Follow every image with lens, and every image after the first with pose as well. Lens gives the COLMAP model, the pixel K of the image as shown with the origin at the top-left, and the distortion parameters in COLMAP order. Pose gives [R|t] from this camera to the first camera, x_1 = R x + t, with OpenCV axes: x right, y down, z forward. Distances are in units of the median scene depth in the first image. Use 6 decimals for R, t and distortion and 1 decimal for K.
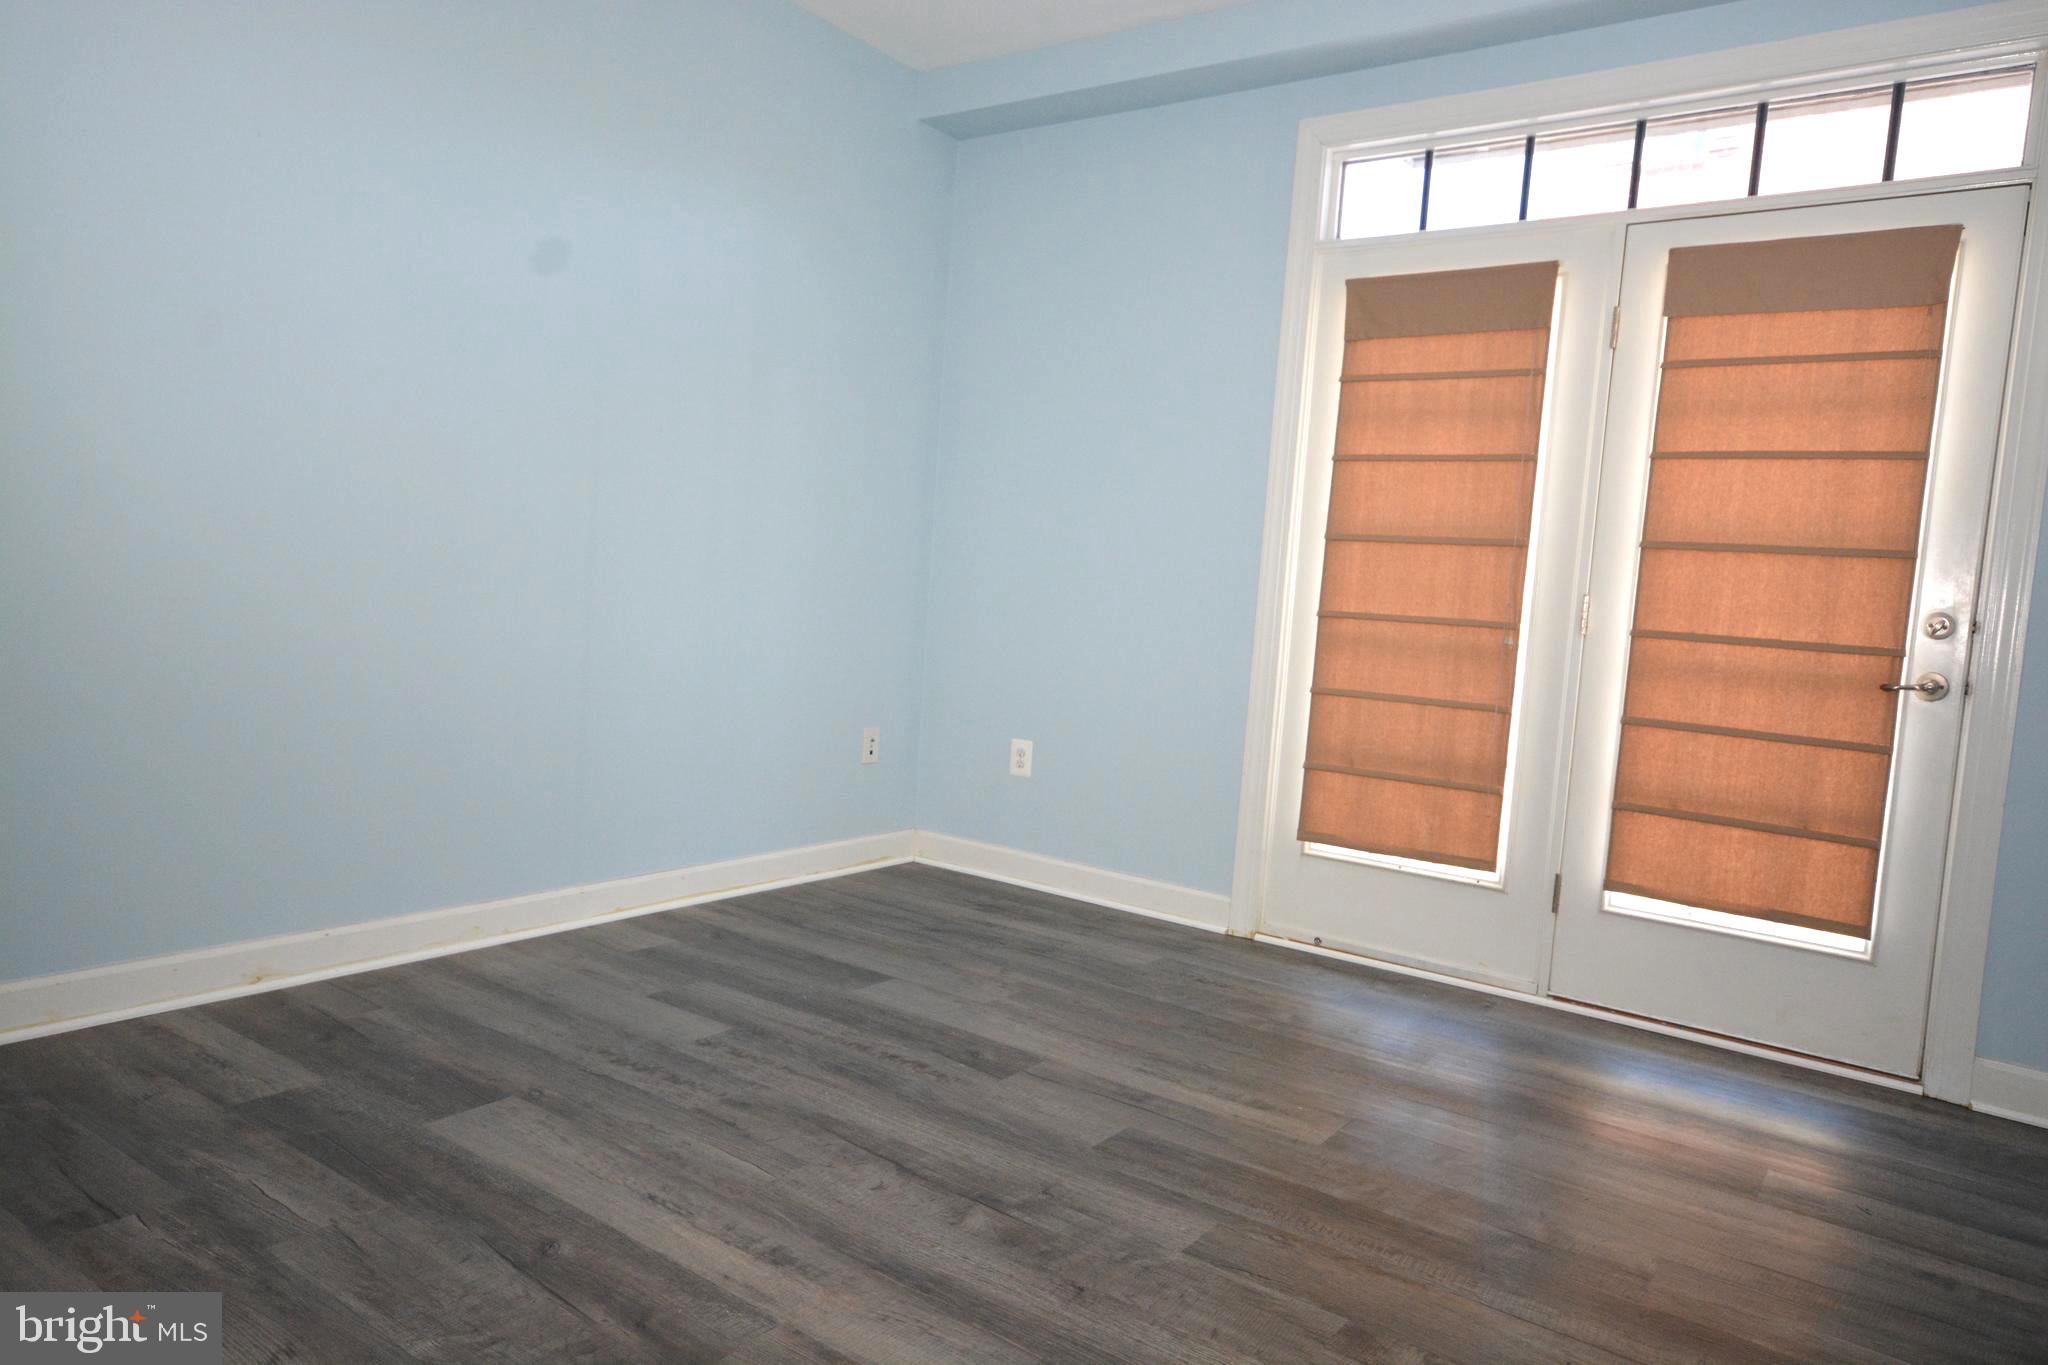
lens RADIAL K [[1316.1, 0, 1015.2], [0, 1316.1, 680.7], [0, 0, 1]] dist [0.002307, 0.019233]
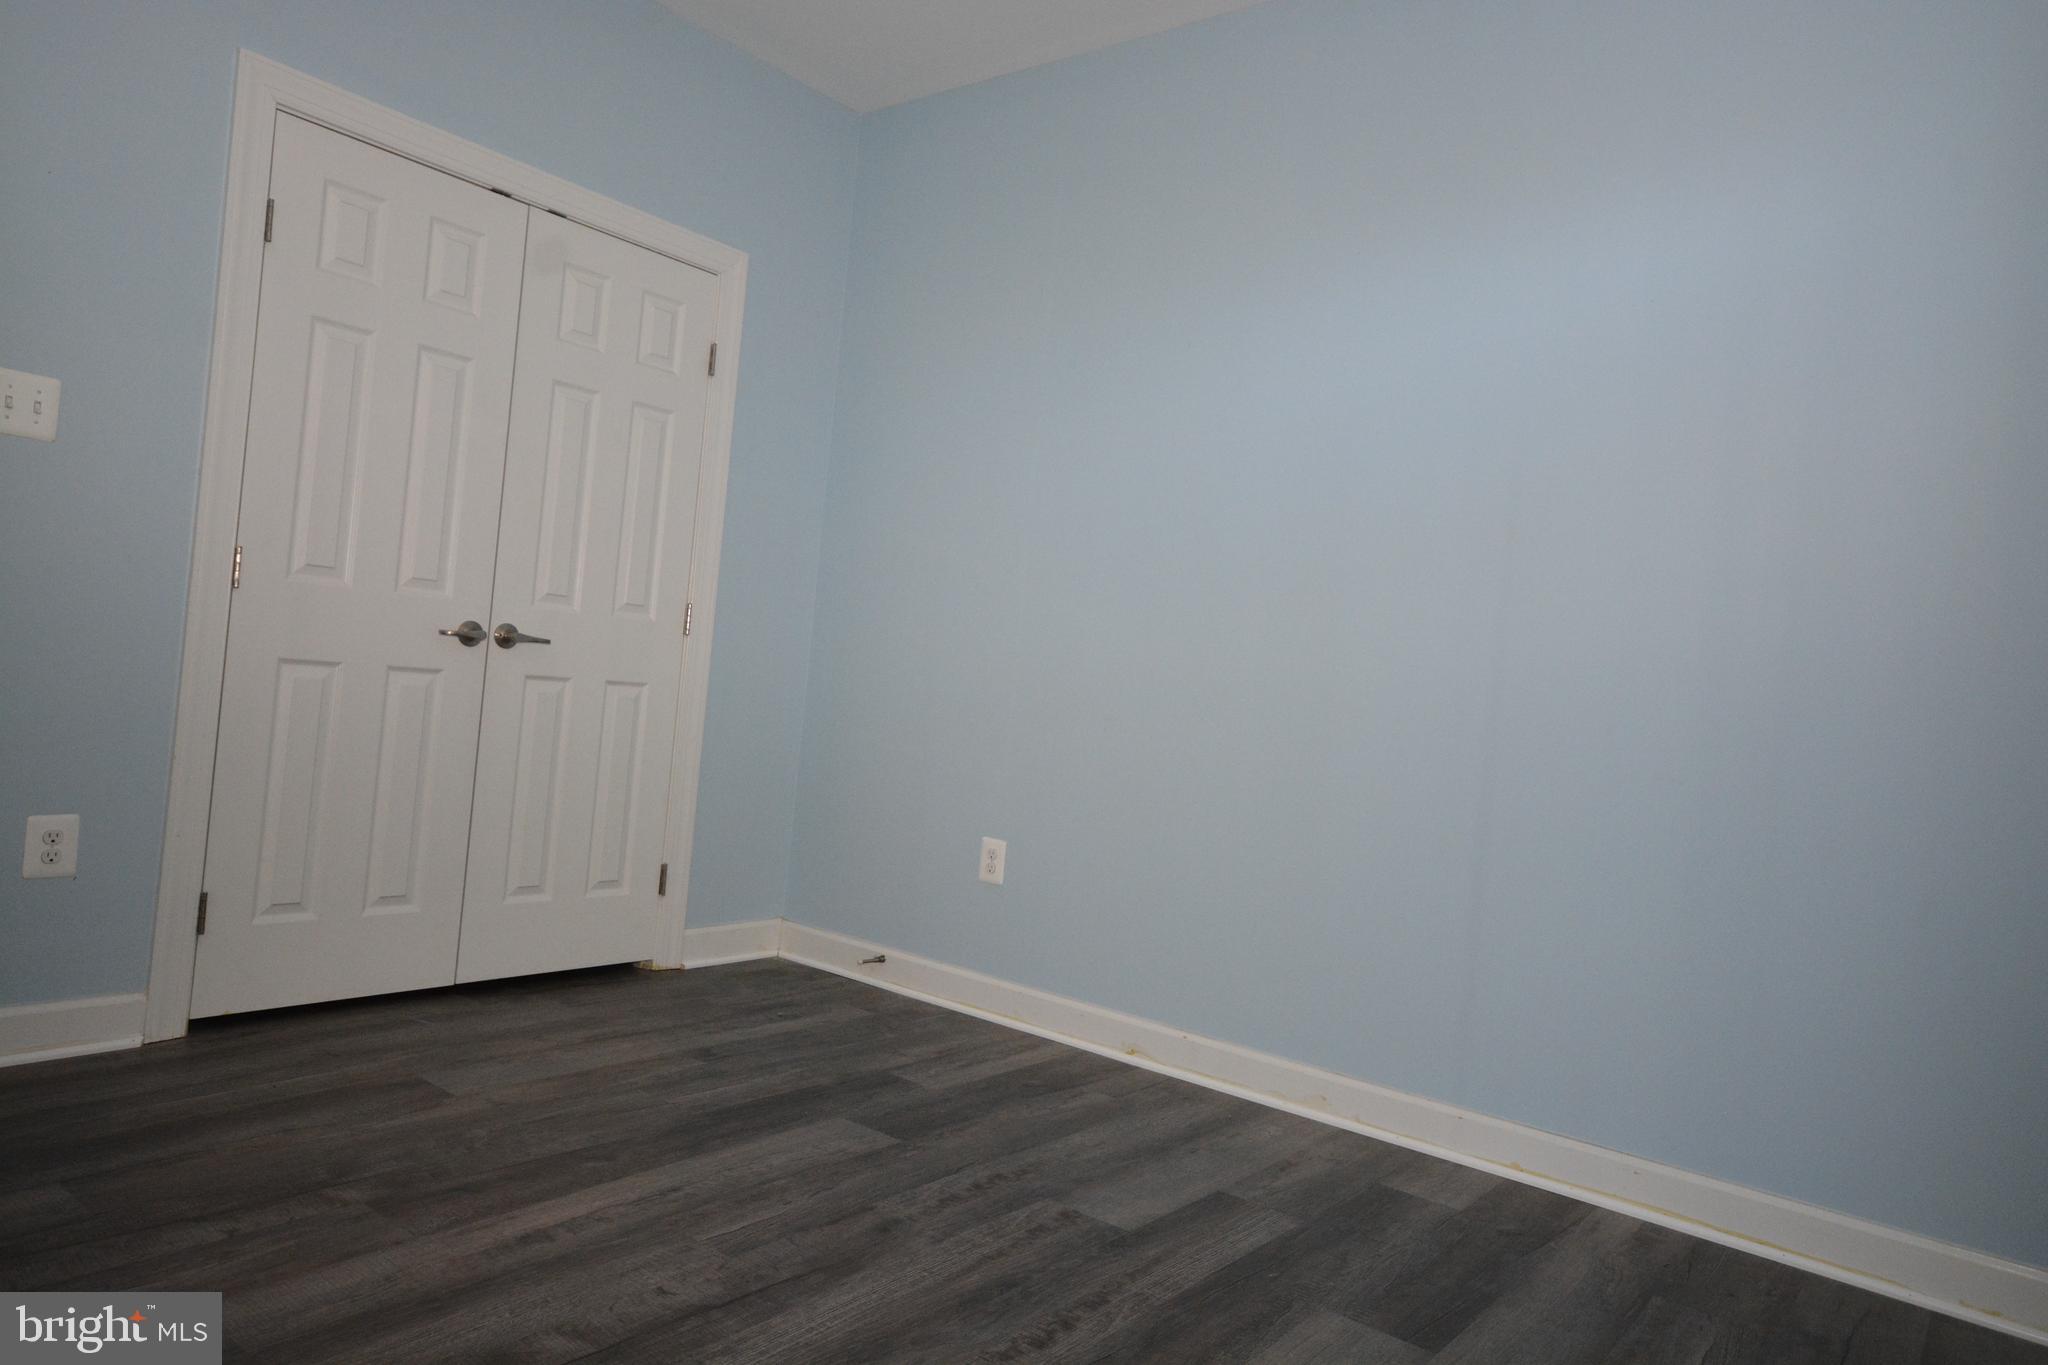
lens RADIAL K [[1355.1, 0, 1014.9], [0, 1355.1, 678.5], [0, 0, 1]] dist [-0.004062, 0.026701]
pose [[-0.045900, -0.080674, -0.995683, 0.549193], [-0.174870, 0.981992, -0.071503, 0.014188], [0.983521, 0.170834, -0.059180, 0.843632]]
